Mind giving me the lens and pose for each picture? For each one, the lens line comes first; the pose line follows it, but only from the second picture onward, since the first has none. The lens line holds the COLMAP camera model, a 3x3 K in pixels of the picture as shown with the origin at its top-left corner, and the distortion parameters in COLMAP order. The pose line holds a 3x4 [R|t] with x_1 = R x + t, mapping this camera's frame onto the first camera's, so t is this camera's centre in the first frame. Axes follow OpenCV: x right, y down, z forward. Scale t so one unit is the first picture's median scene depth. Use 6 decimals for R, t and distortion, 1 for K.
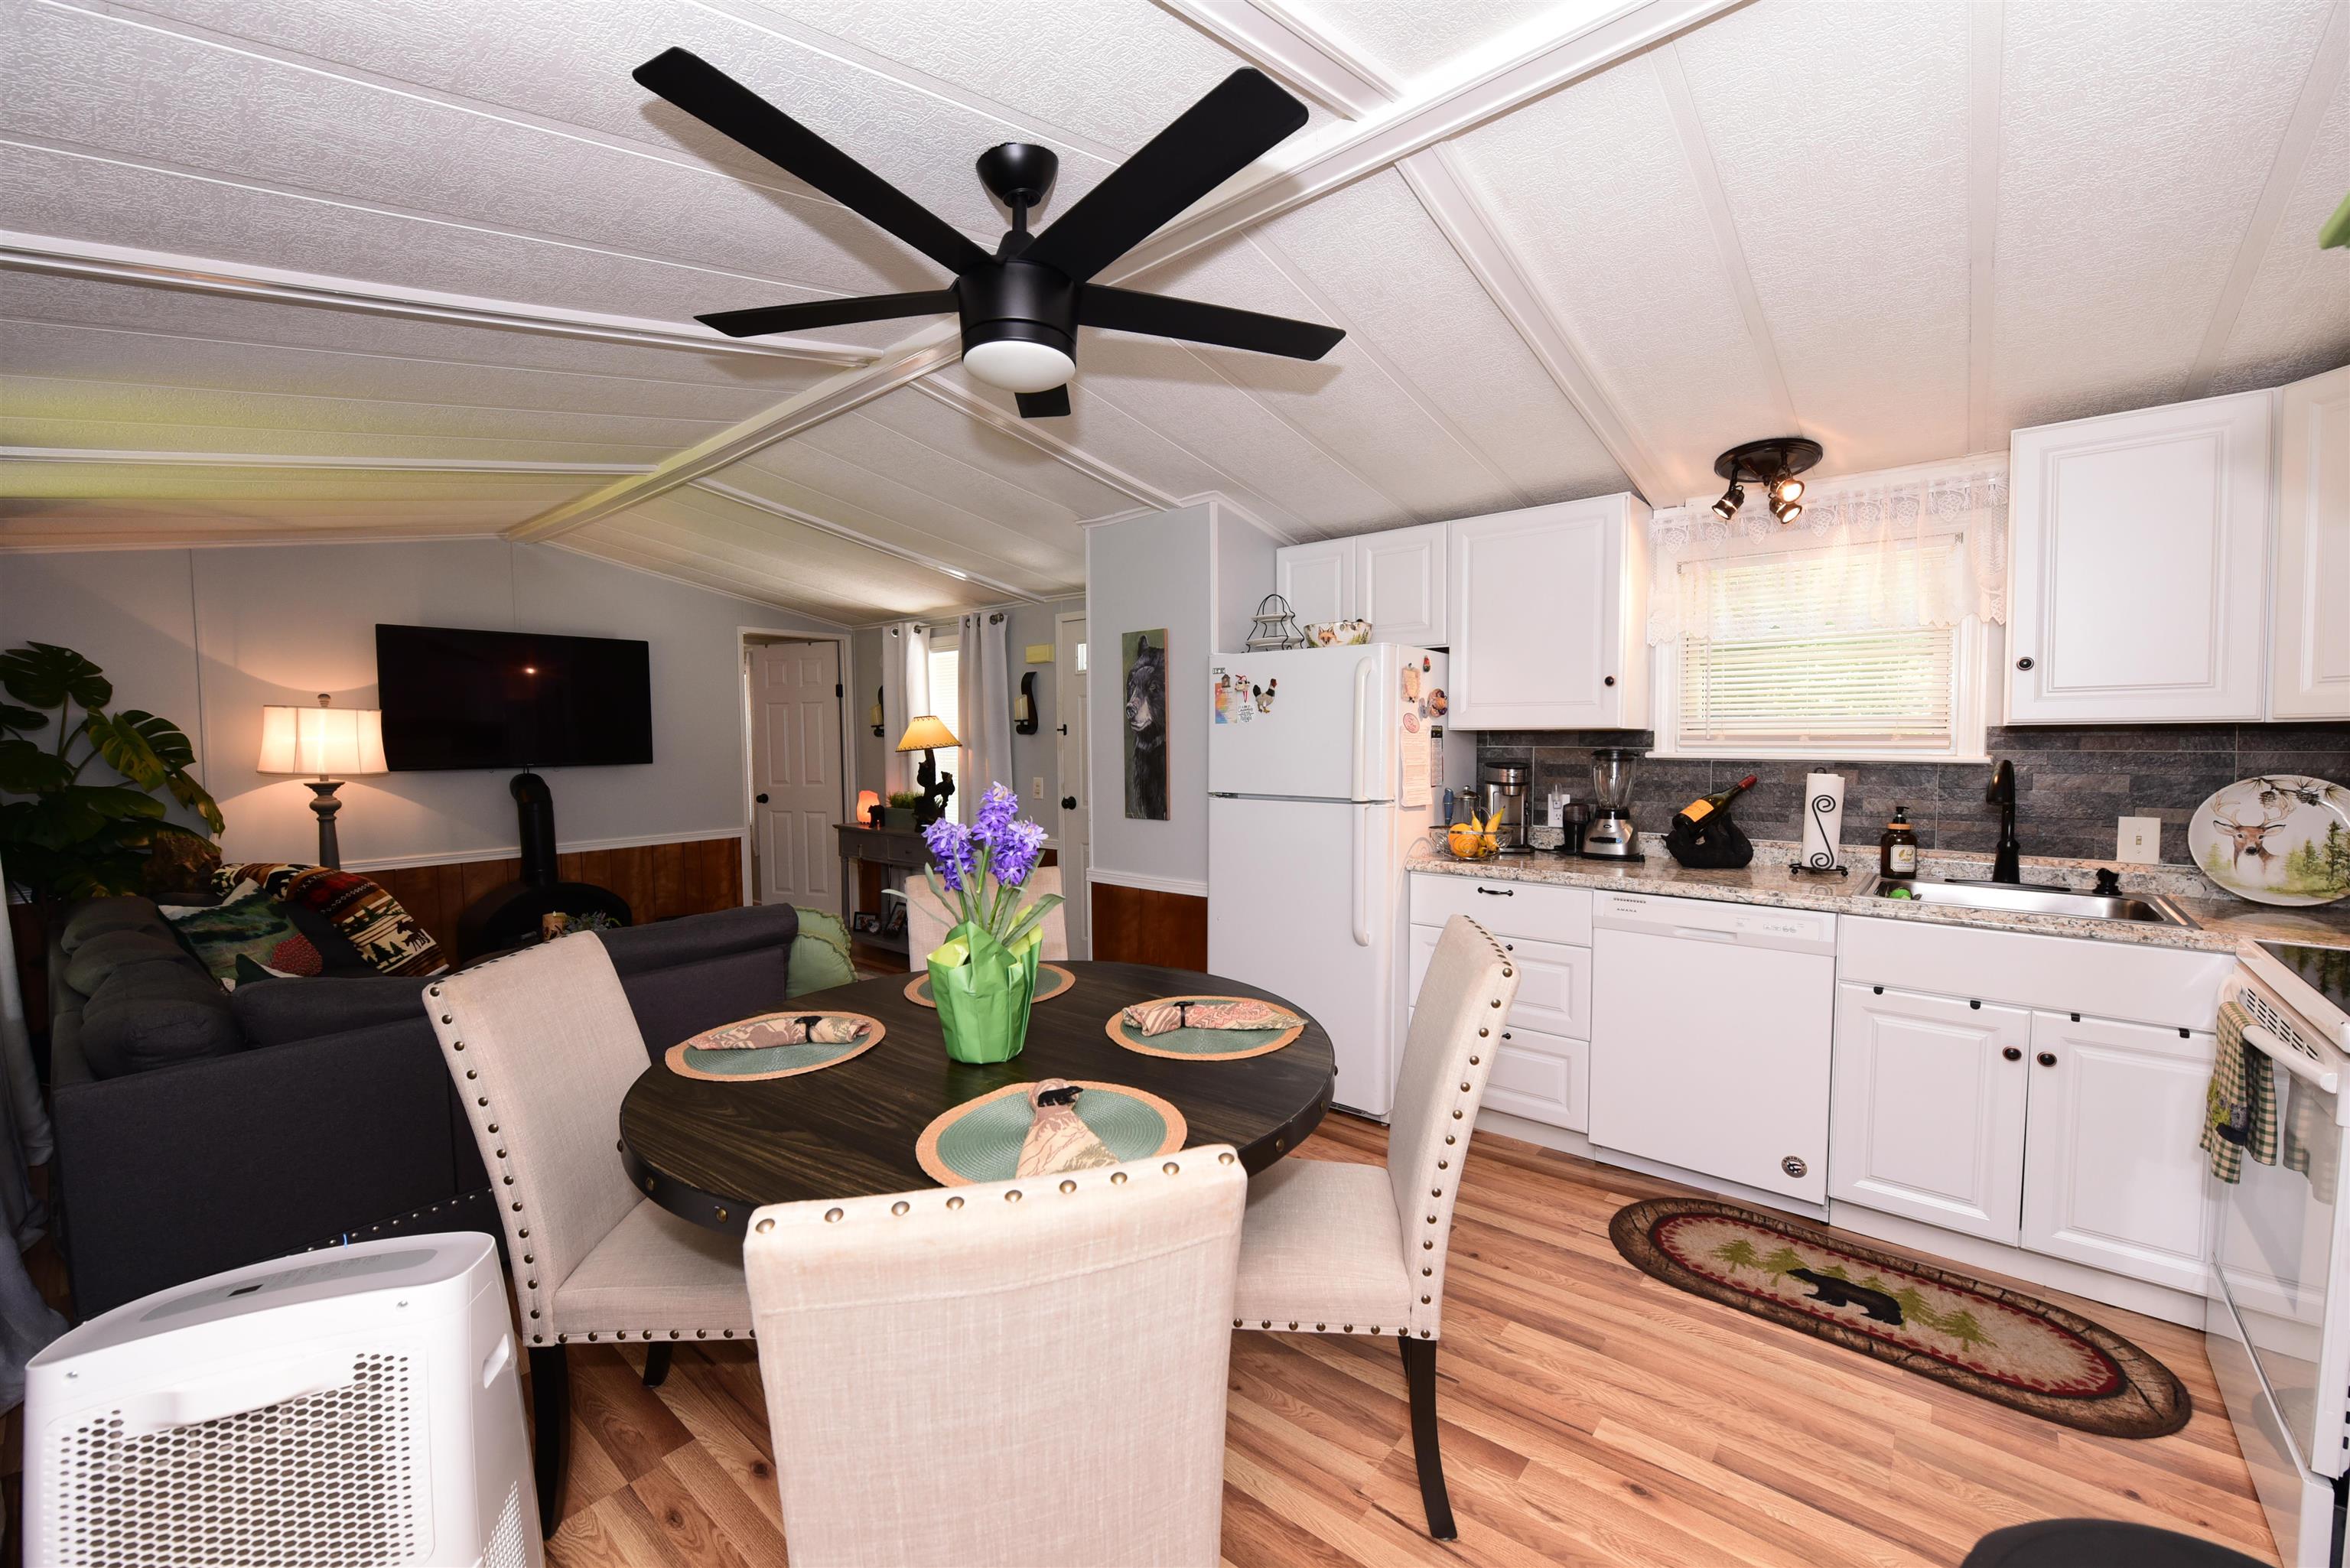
lens RADIAL K [[929.3, 0, 1181.9], [0, 929.3, 778.0], [0, 0, 1]] dist [-0.007837, -0.001087]
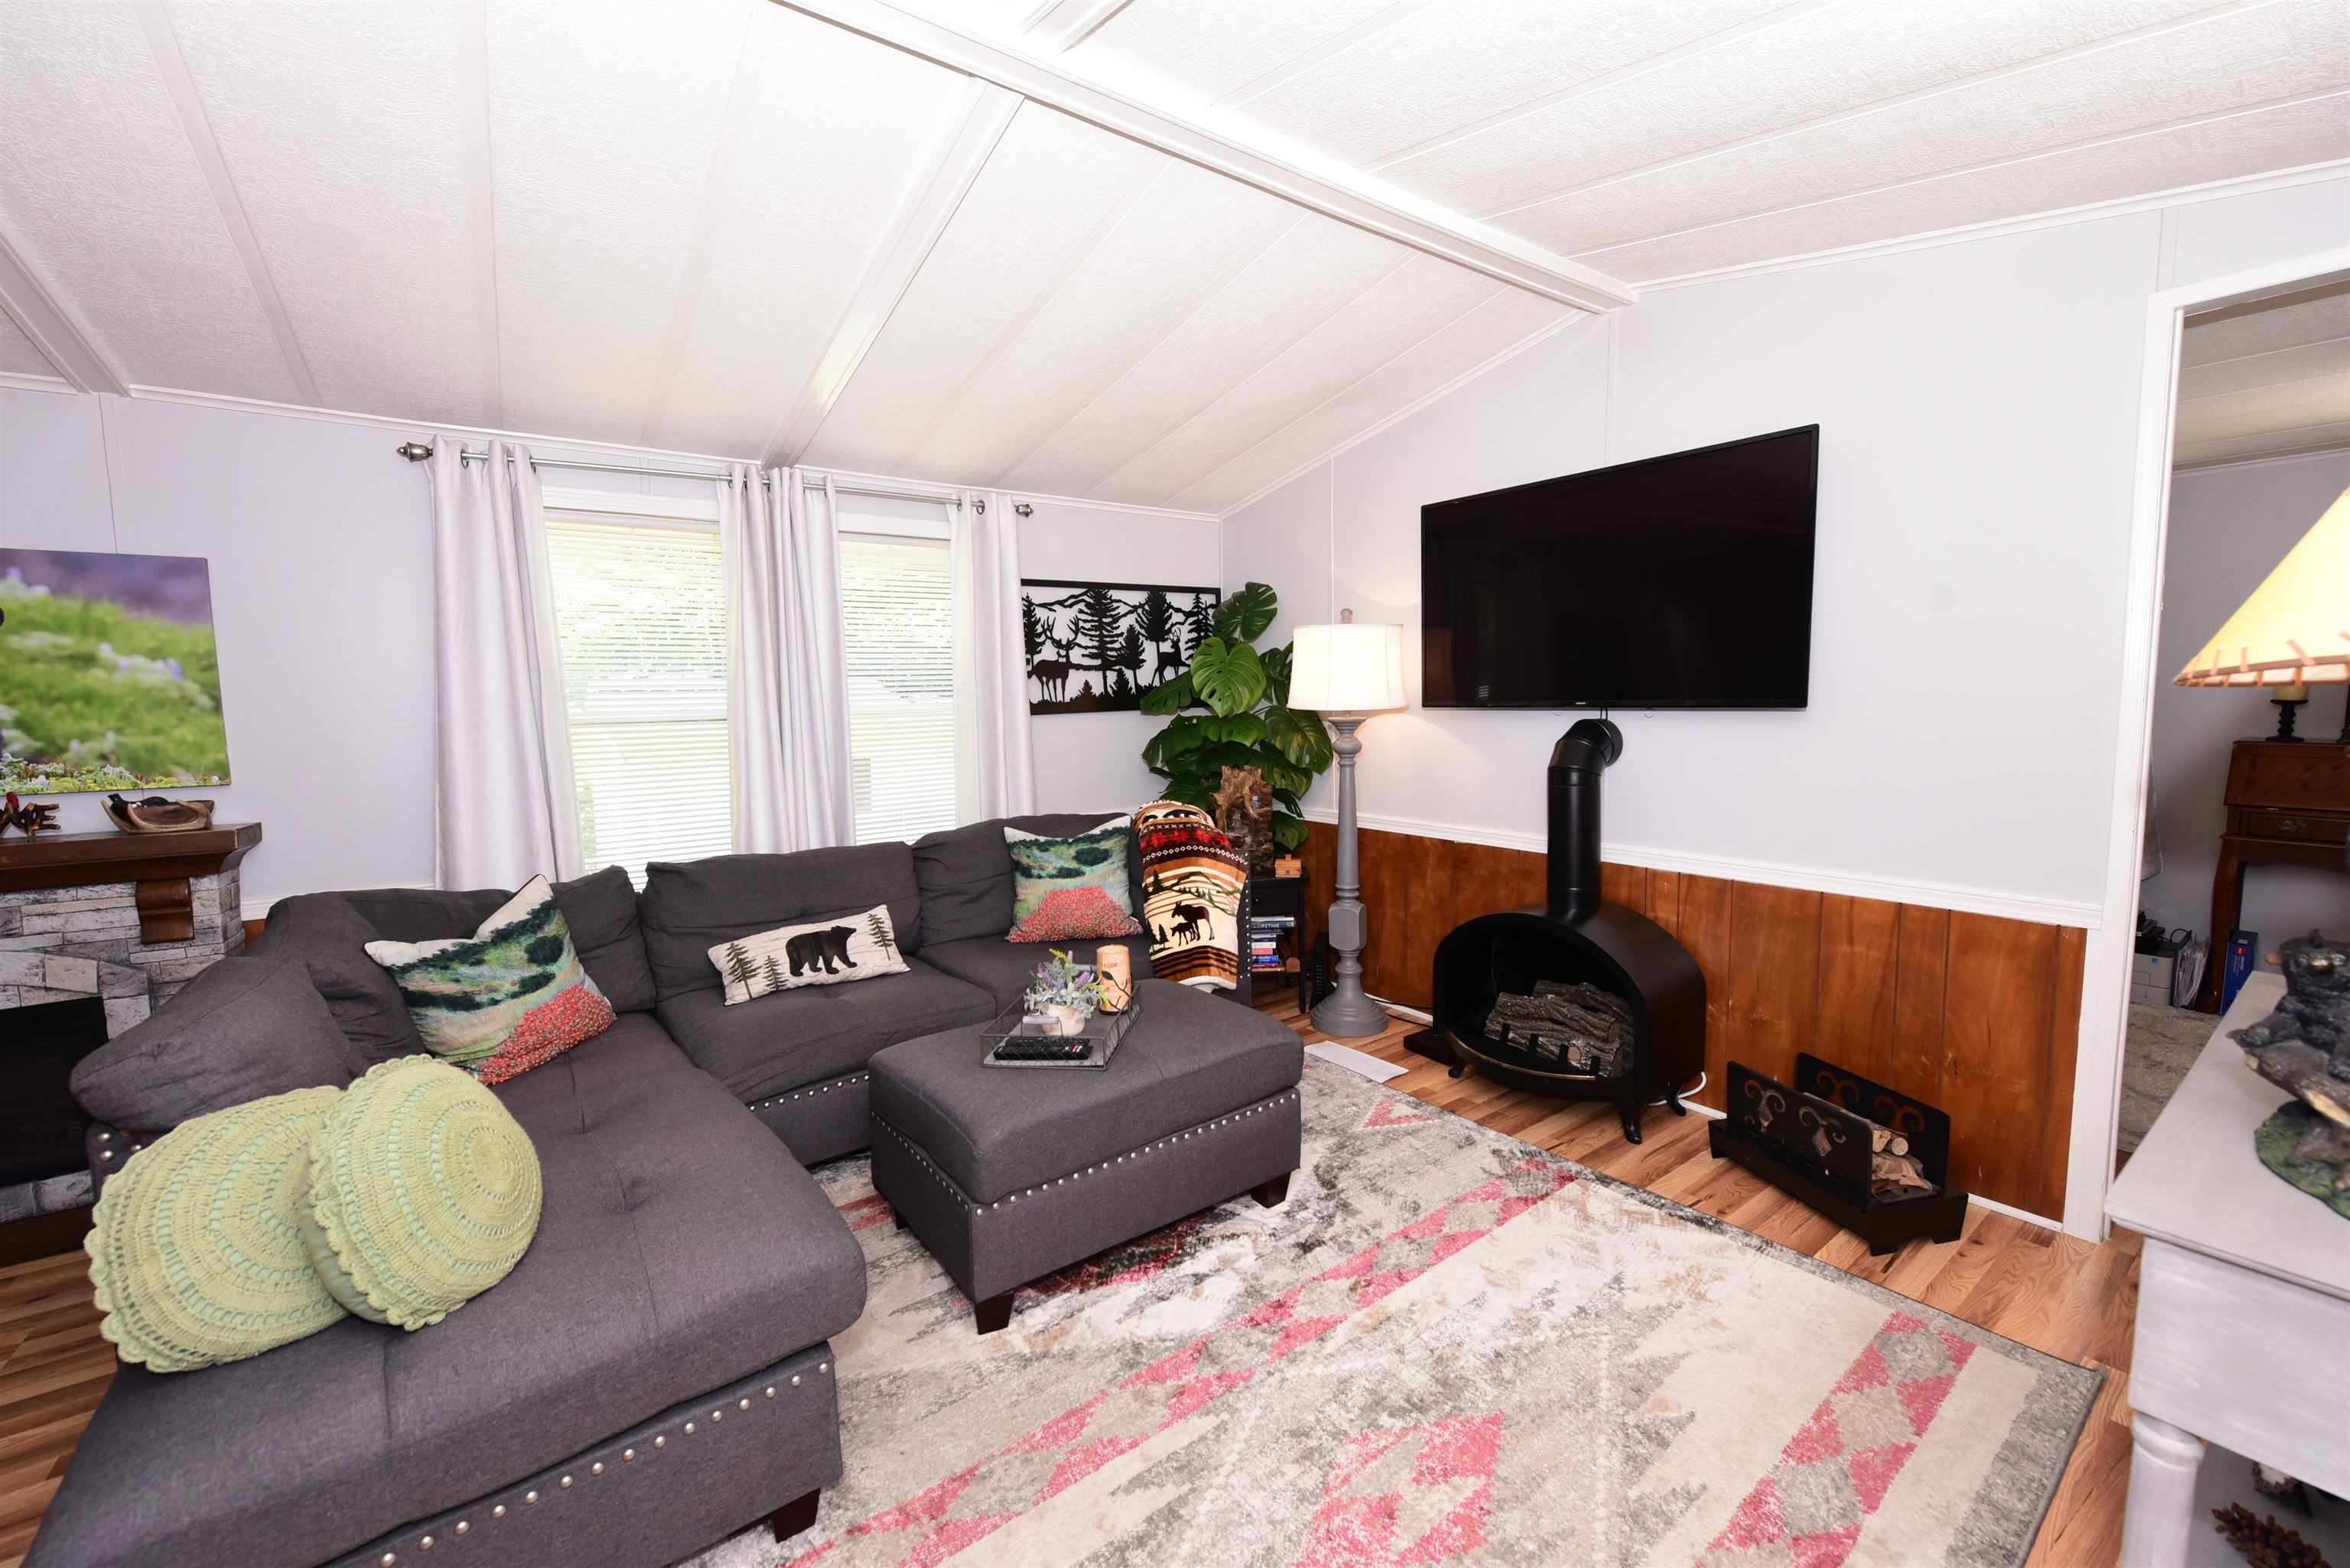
lens RADIAL K [[929.3, 0, 1184.4], [0, 929.3, 782.9], [0, 0, 1]] dist [-0.007837, -0.001087]
pose [[-0.233435, 0.106316, -0.966543, -0.113899], [-0.027443, 0.992888, 0.115842, -0.035782], [0.971985, 0.053566, -0.228857, 1.243826]]
